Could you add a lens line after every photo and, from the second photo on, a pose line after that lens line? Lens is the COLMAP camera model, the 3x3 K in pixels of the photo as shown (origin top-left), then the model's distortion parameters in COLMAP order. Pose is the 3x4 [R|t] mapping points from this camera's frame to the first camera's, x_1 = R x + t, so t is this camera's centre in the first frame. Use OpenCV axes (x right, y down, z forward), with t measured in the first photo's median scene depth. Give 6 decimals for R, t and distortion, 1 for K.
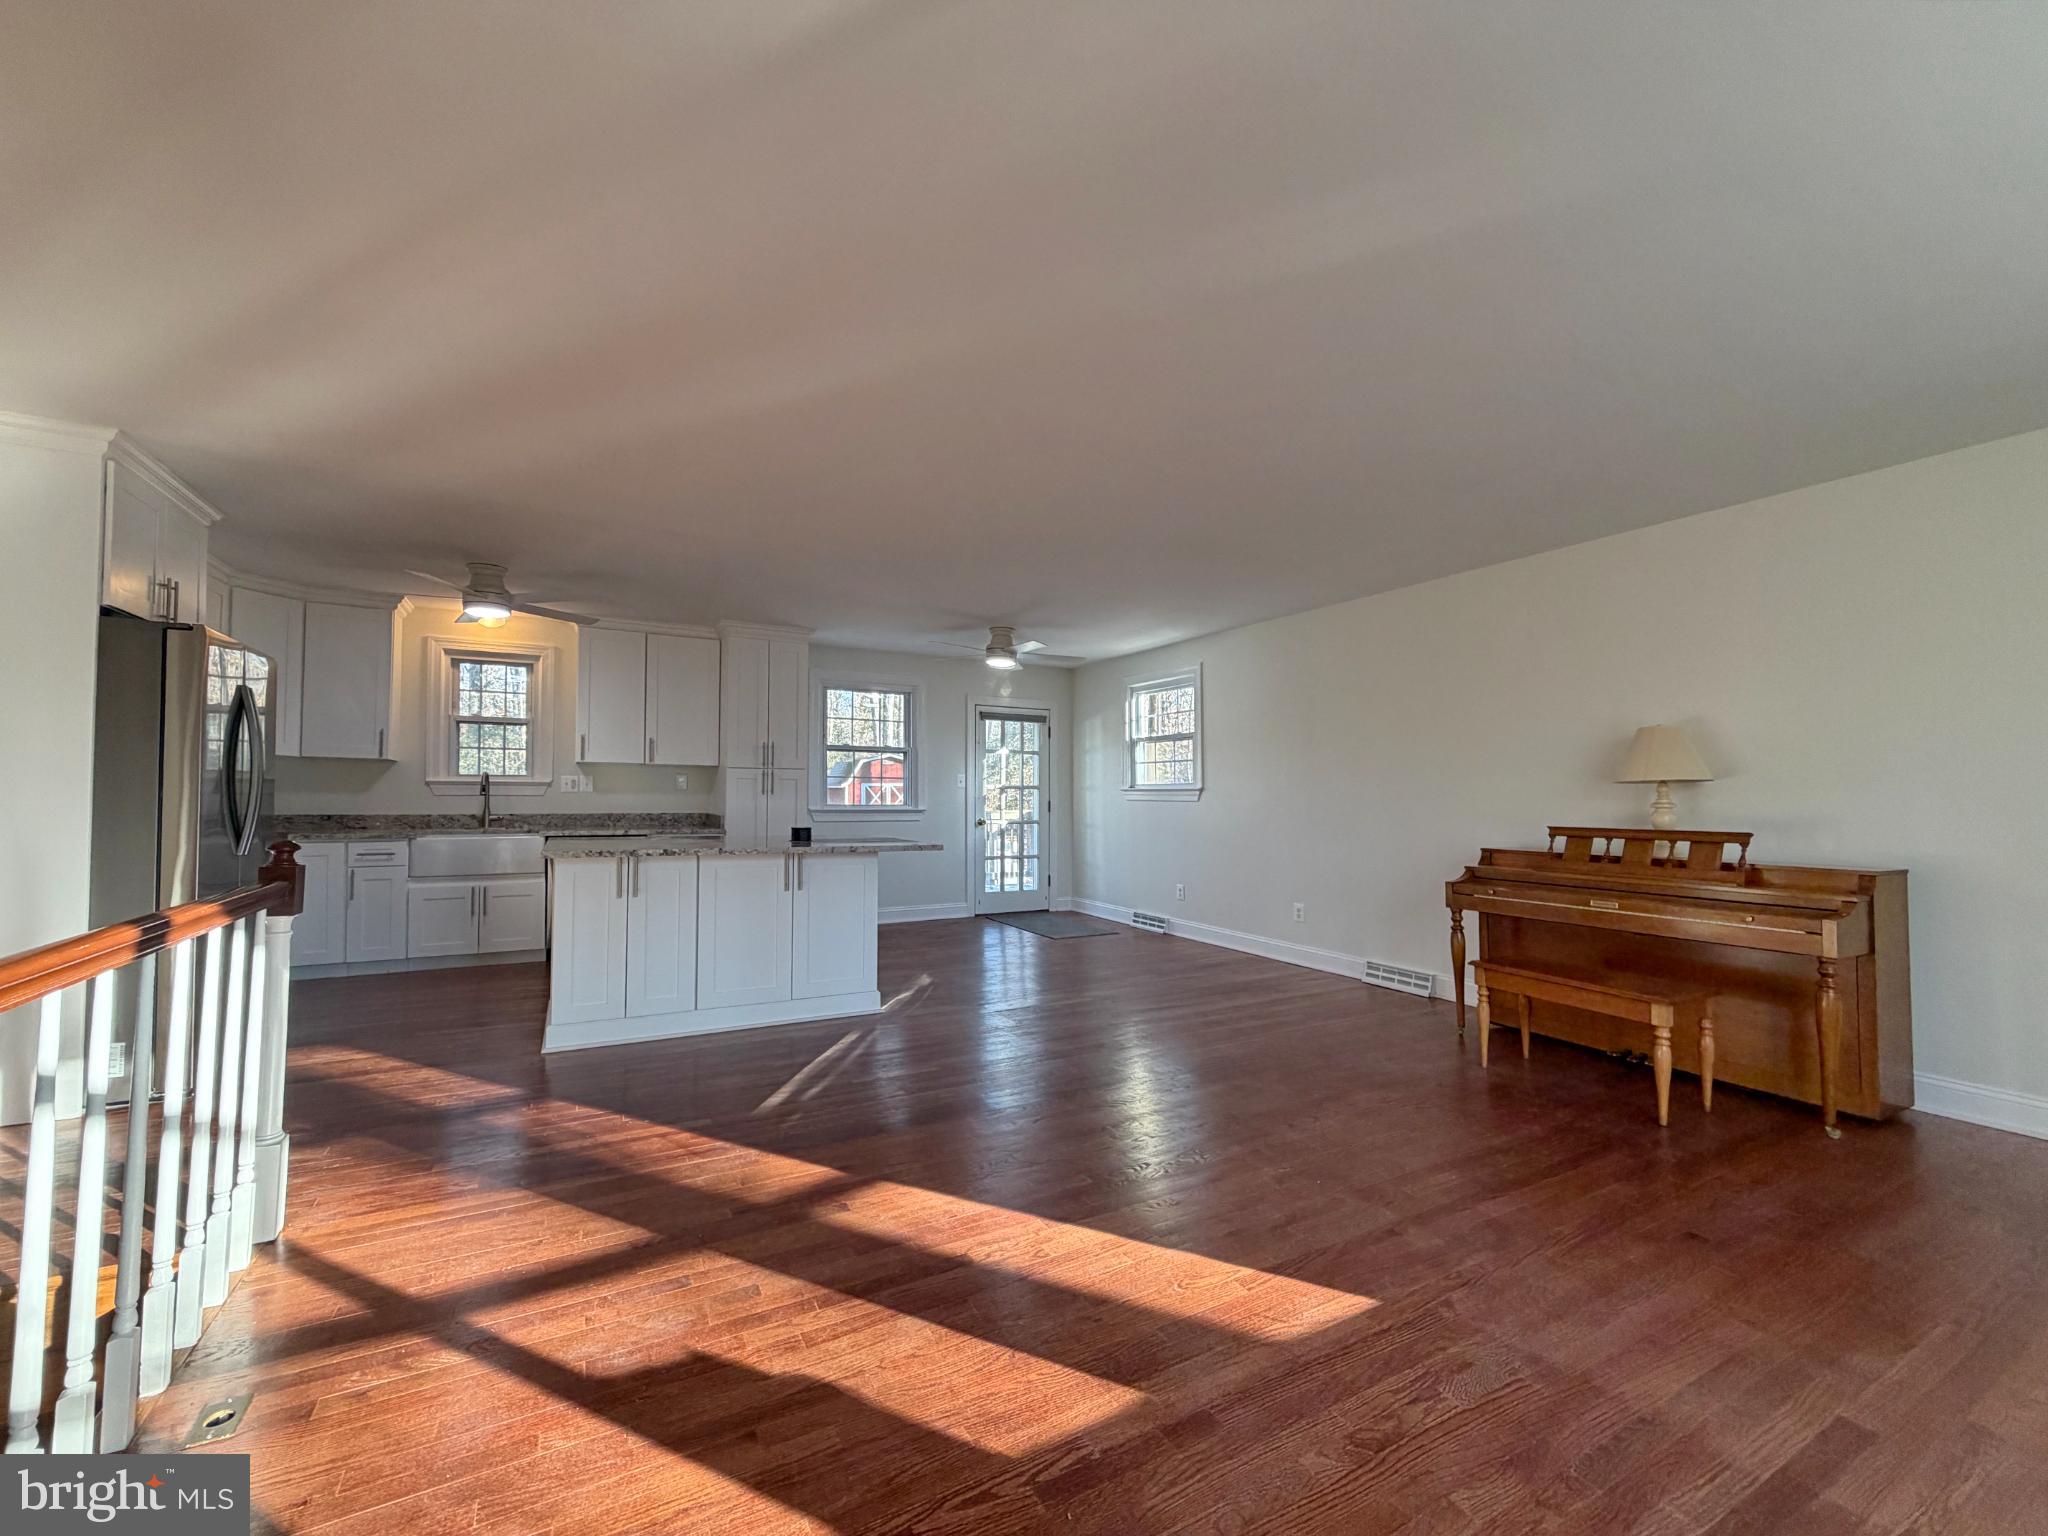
lens RADIAL K [[827.6, 0, 1037.9], [0, 827.6, 773.9], [0, 0, 1]] dist [0.000337, -0.000474]
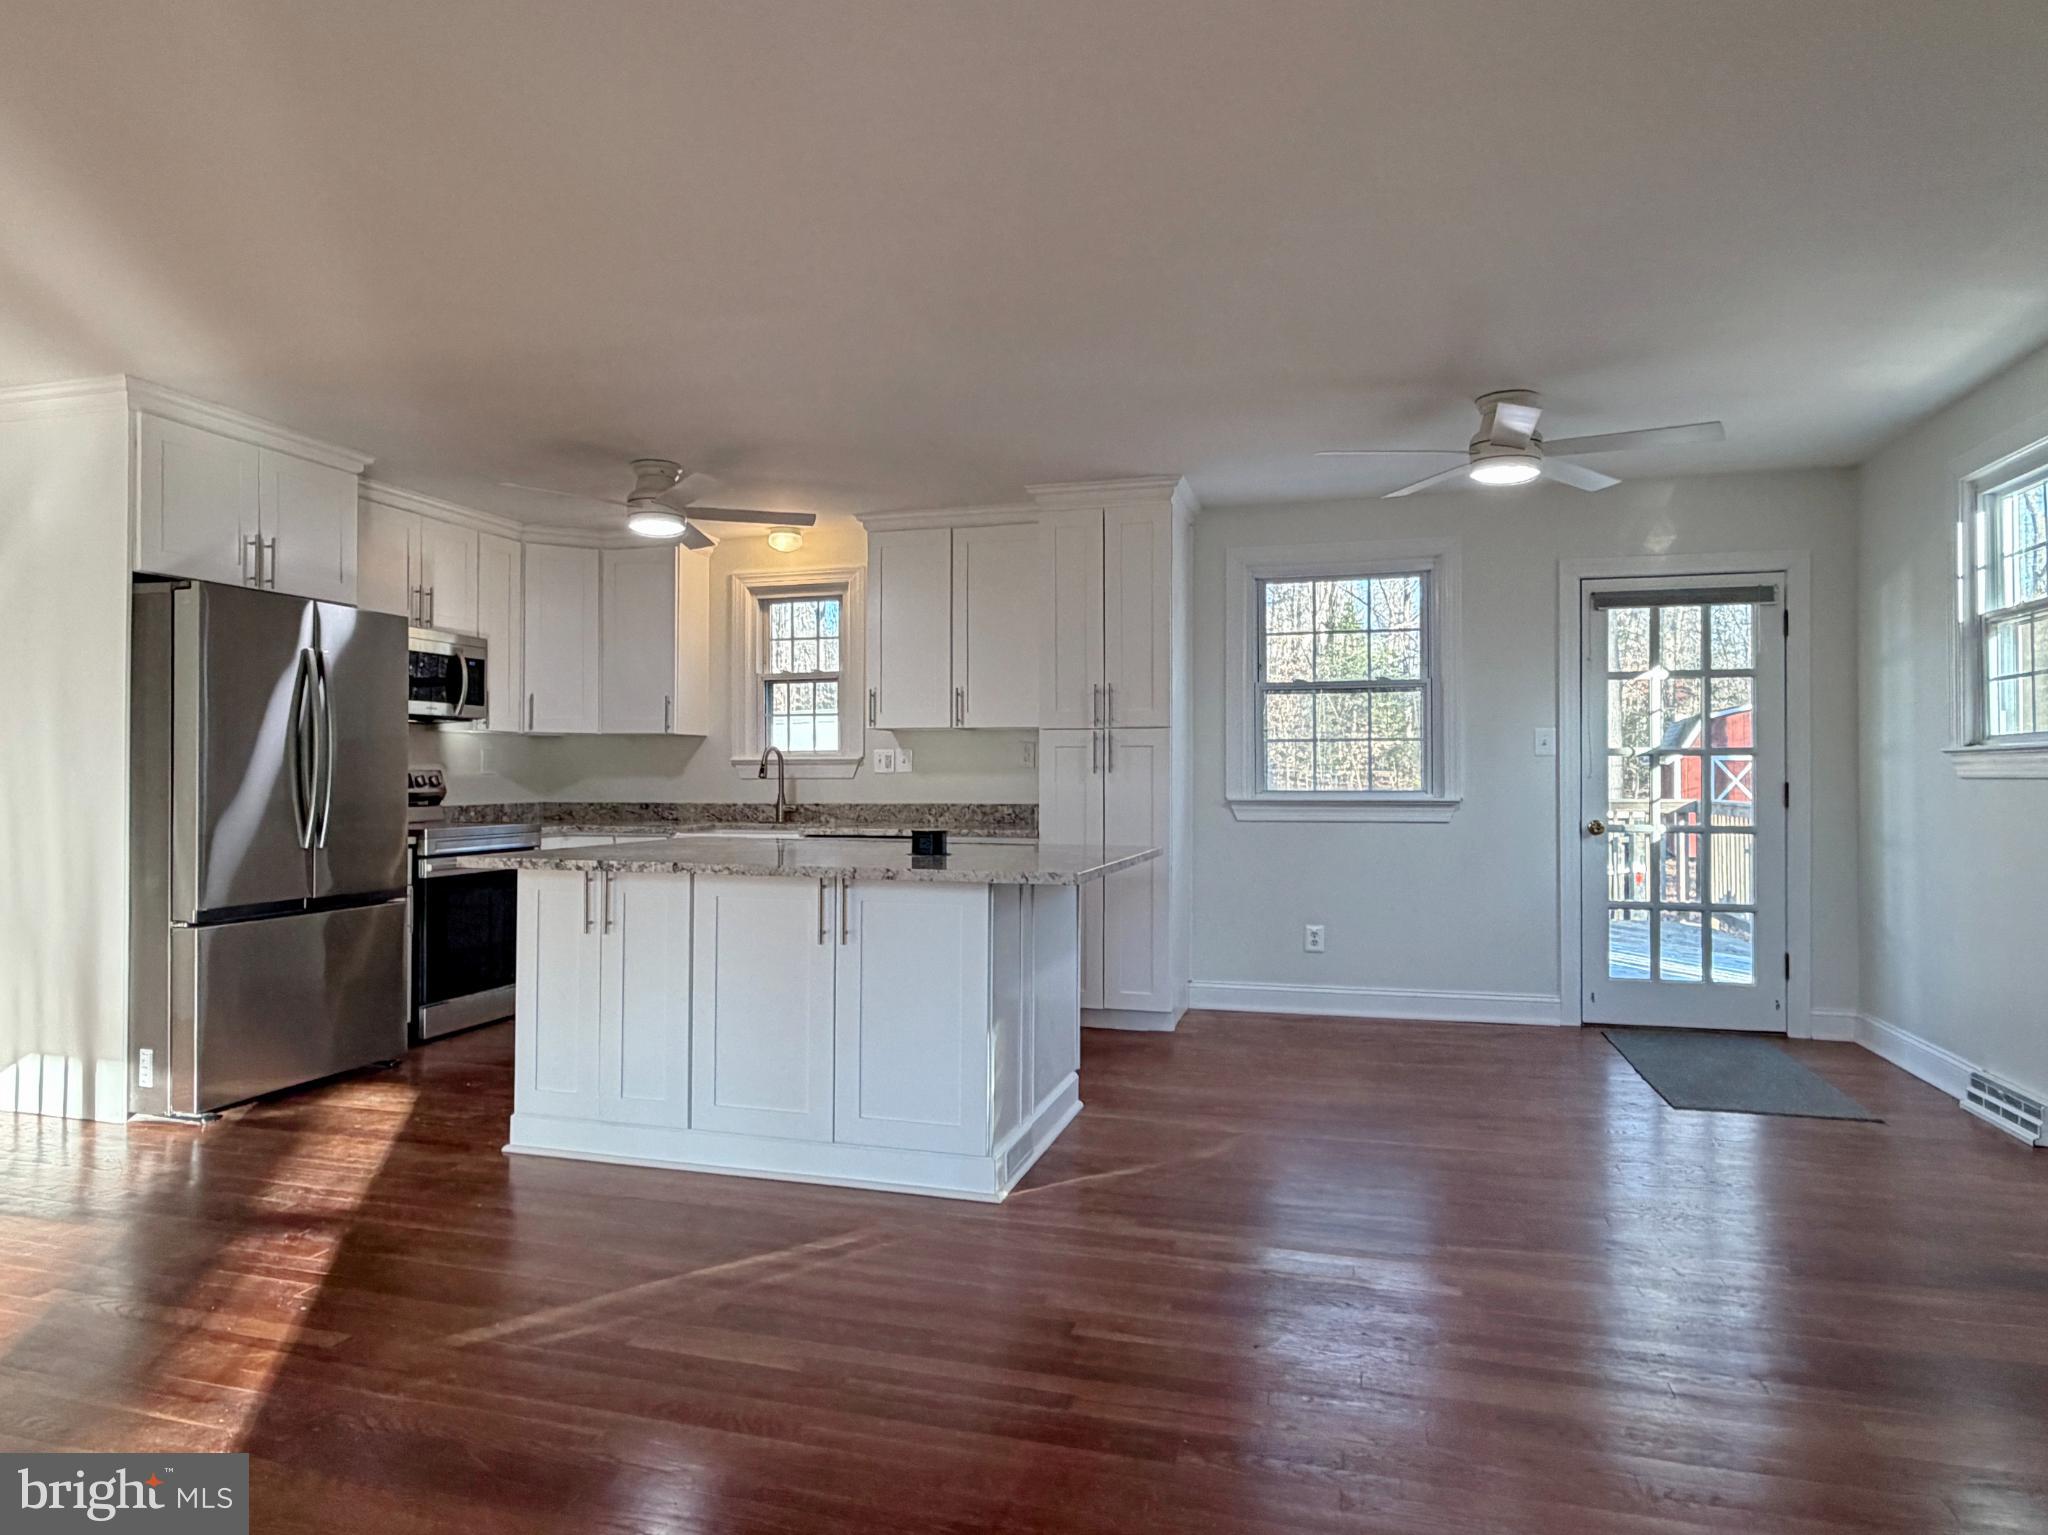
lens RADIAL K [[1227.5, 0, 1002.8], [0, 1227.5, 781.0], [0, 0, 1]] dist [0.005739, 0.002044]
pose [[0.697973, -0.006109, -0.716098, 0.225821], [0.025878, 0.999526, 0.016697, 0.012850], [0.715657, -0.030185, 0.697800, 0.315132]]
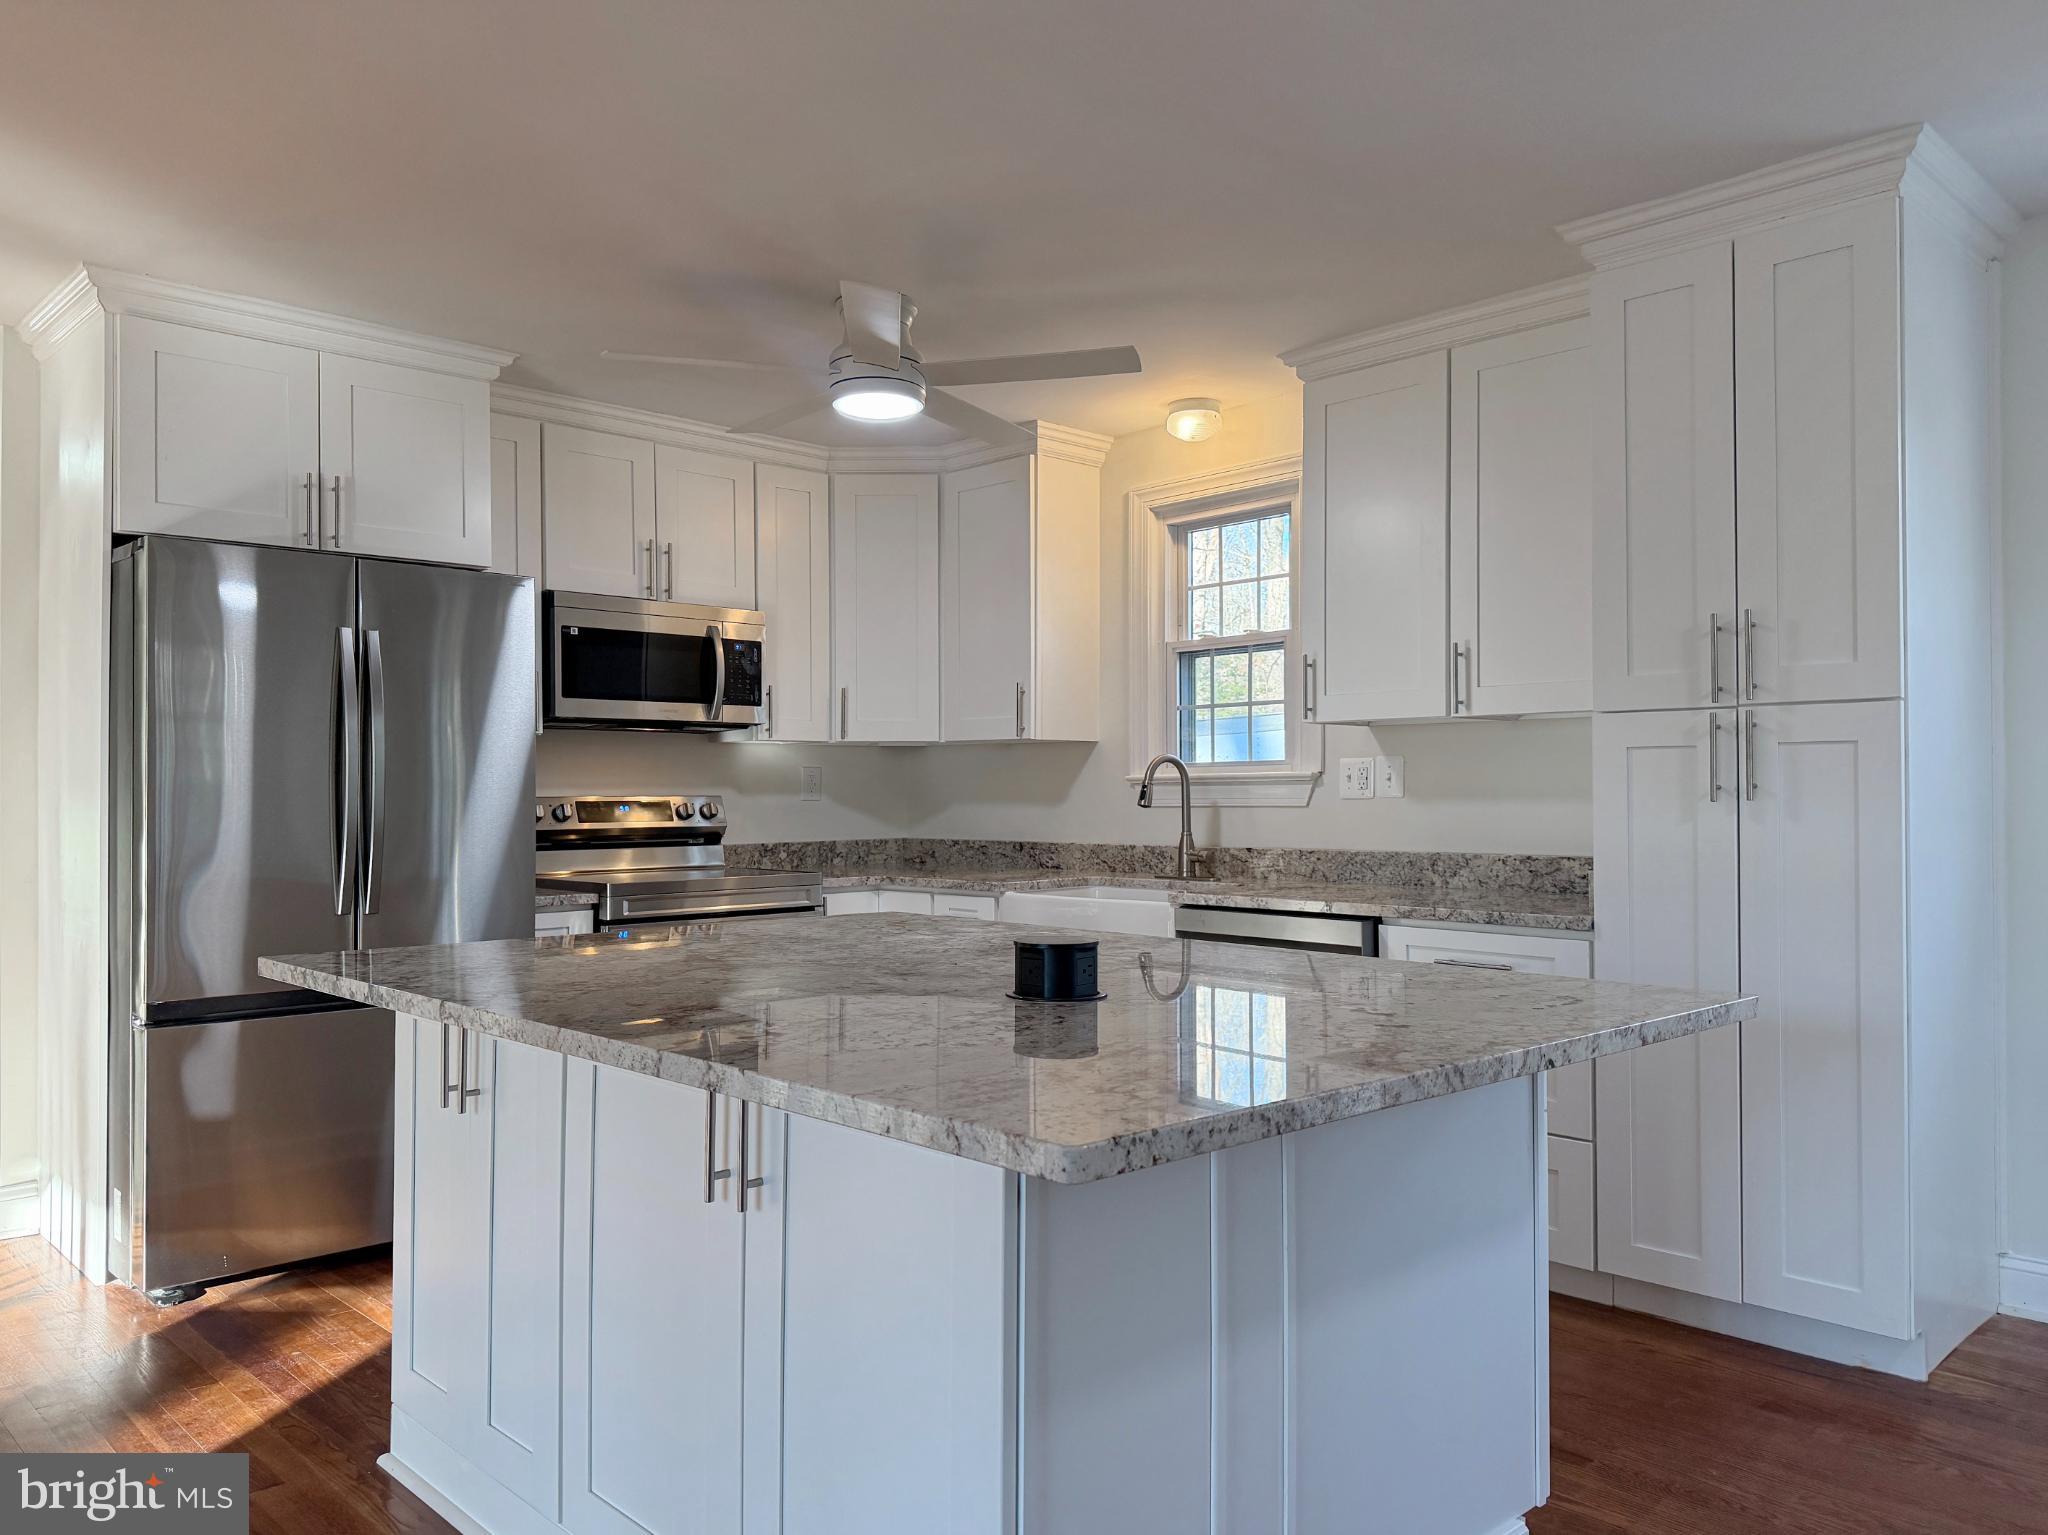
lens RADIAL K [[1475.3, 0, 944.0], [0, 1475.3, 772.1], [0, 0, 1]] dist [0.040130, -0.012463]
pose [[0.217181, -0.024072, -0.975834, 0.094031], [0.031801, 0.999340, -0.017574, 0.014168], [0.975613, -0.027215, 0.217803, 0.584613]]
